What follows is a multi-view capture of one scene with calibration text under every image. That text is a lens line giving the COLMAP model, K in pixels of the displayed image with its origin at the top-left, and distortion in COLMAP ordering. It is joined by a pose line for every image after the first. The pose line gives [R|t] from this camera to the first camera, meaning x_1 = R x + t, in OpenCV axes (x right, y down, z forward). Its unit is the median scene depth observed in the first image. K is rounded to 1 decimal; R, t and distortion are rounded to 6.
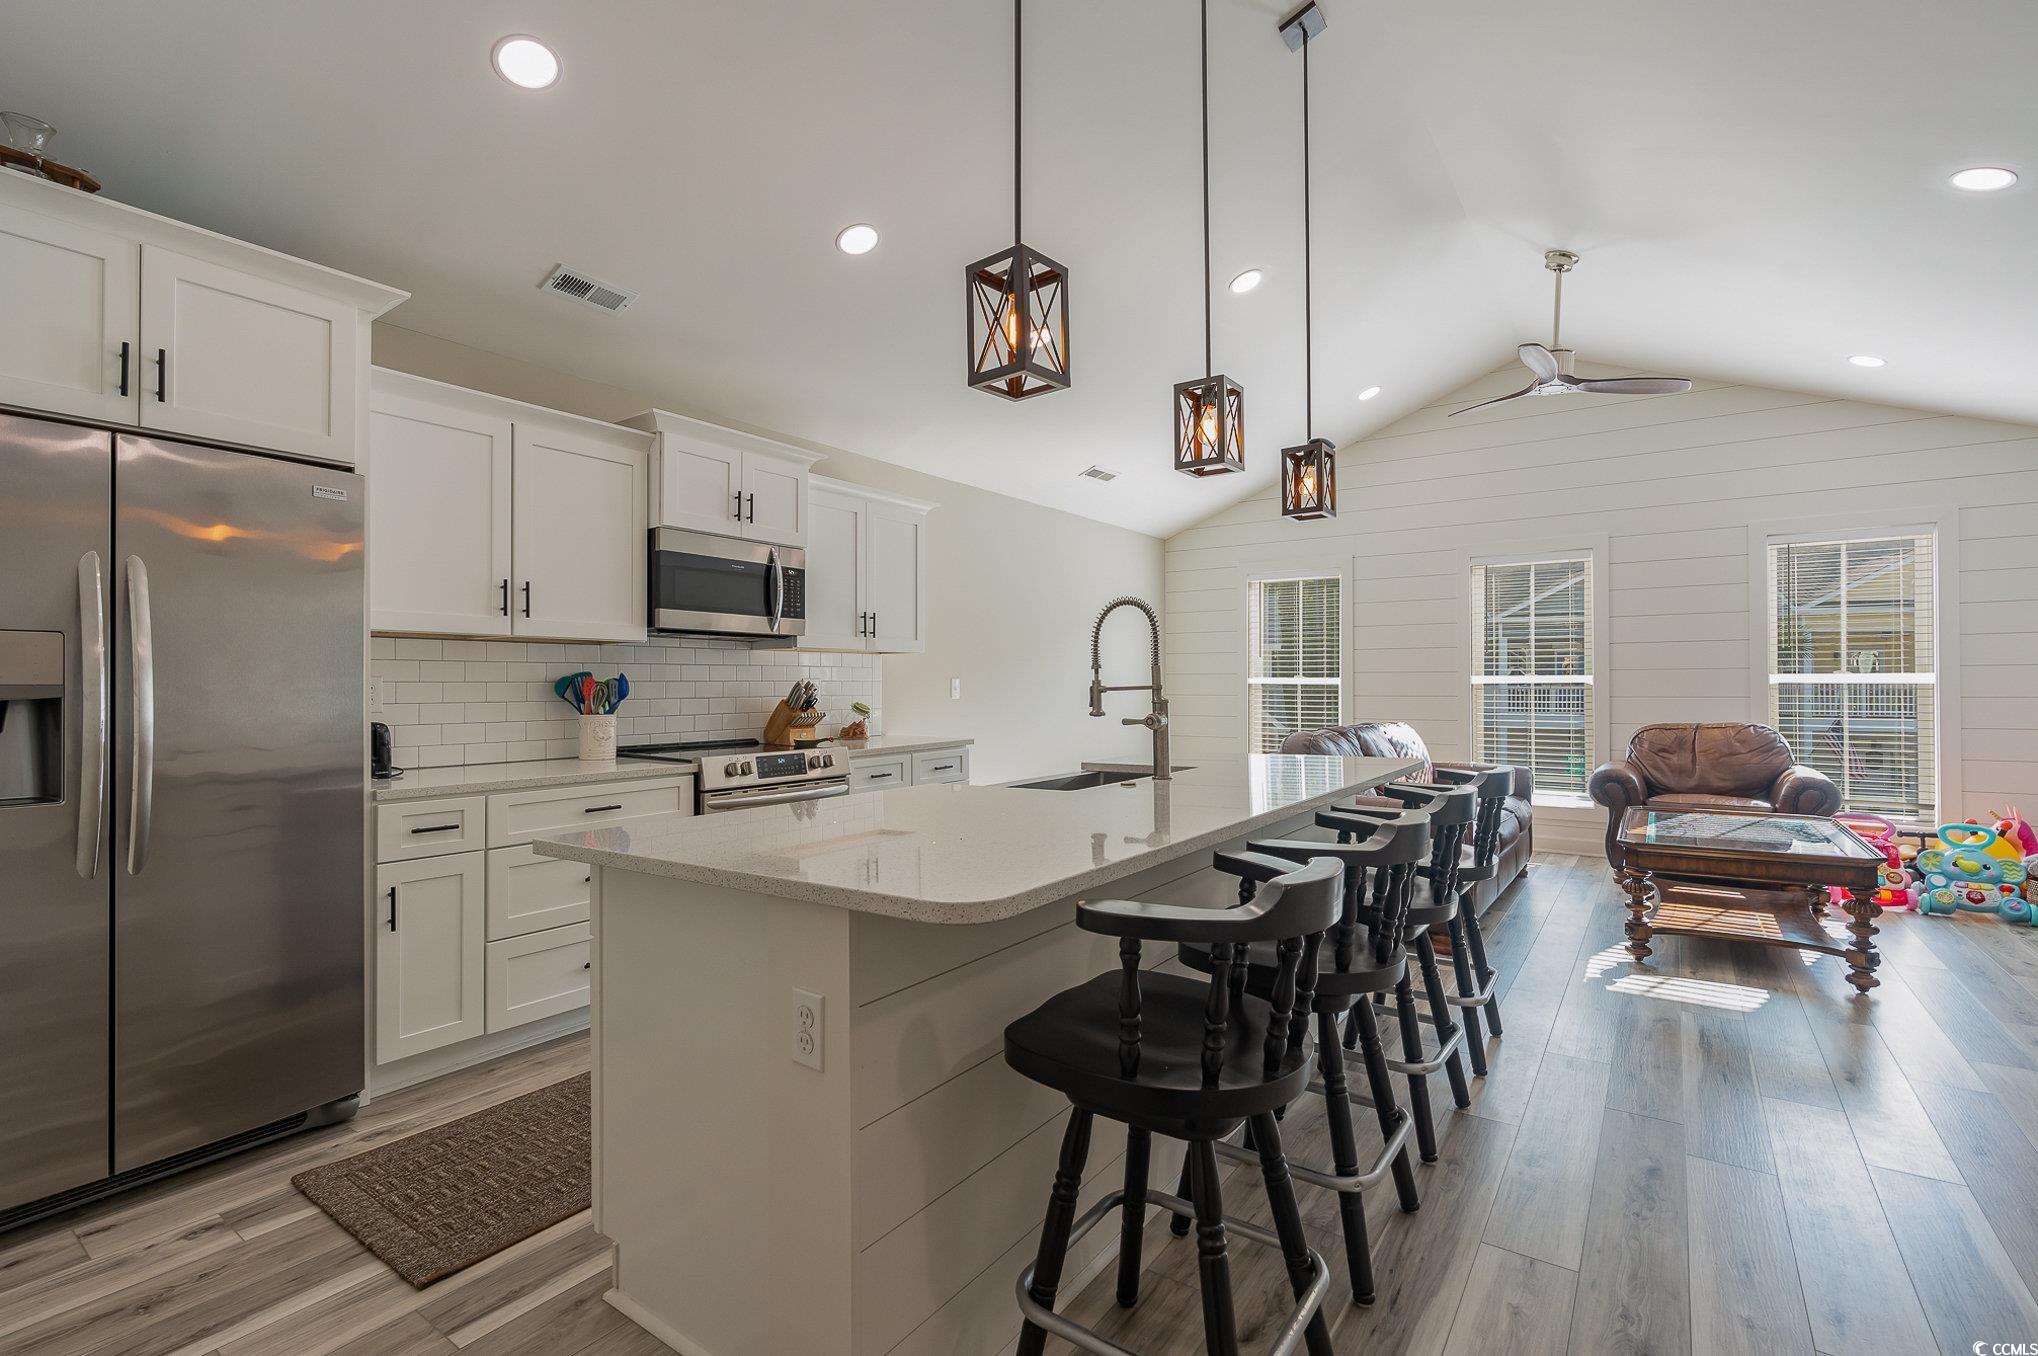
lens RADIAL K [[924.9, 0, 1014.2], [0, 924.9, 672.9], [0, 0, 1]] dist [-0.005720, 0.001236]
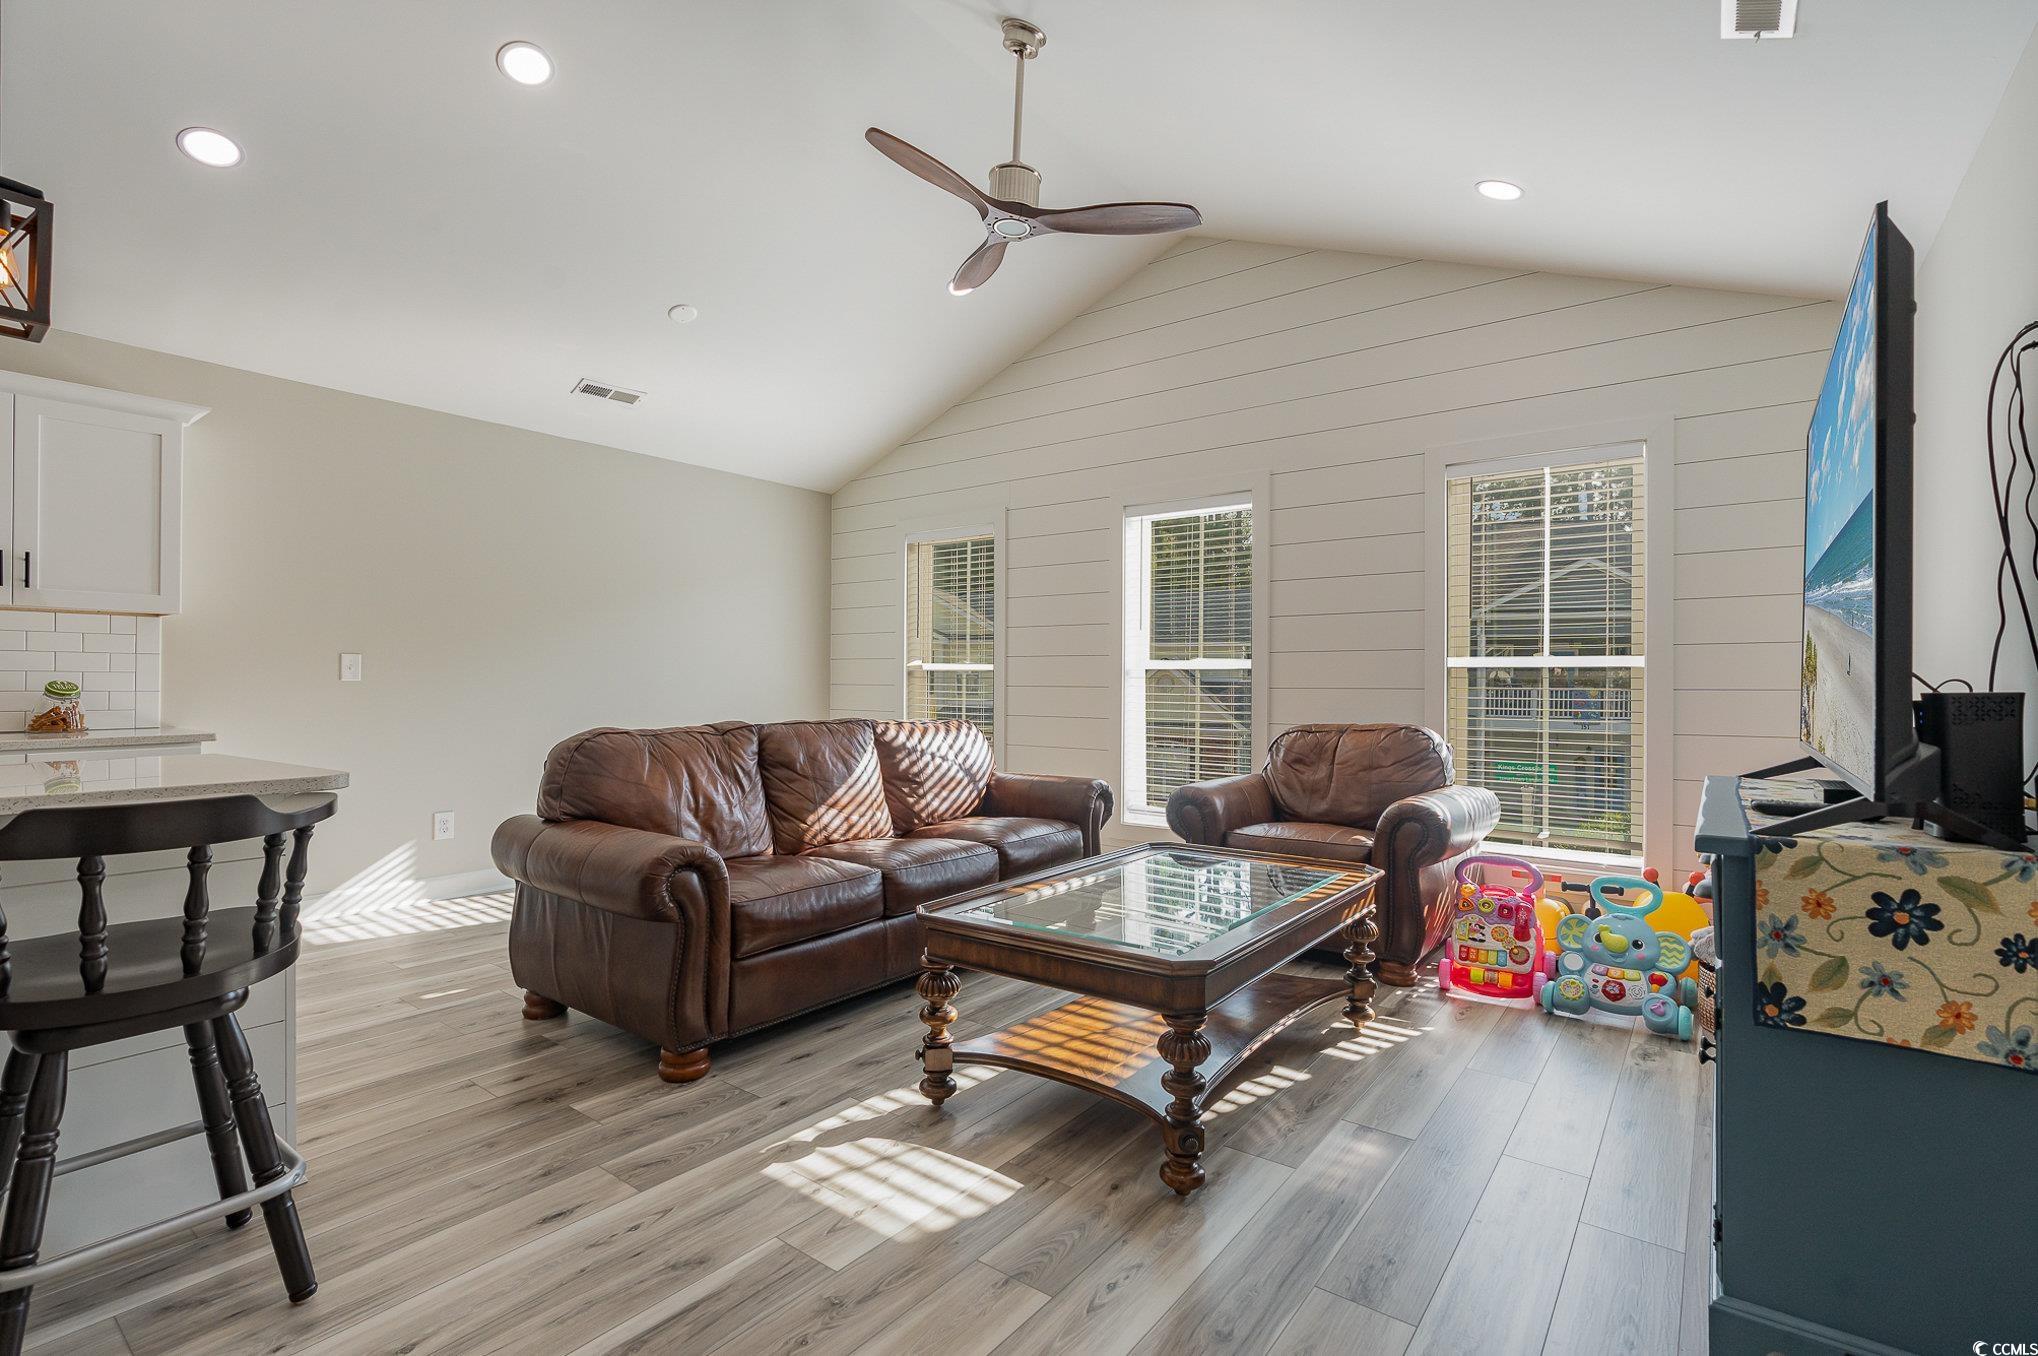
lens RADIAL K [[924.9, 0, 1042.1], [0, 924.9, 678.1], [0, 0, 1]] dist [-0.005720, 0.001236]
pose [[0.999655, 0.008894, -0.024734, 0.644374], [-0.008776, 0.999950, 0.004853, 0.020335], [0.024776, -0.004634, 0.999682, 0.328113]]
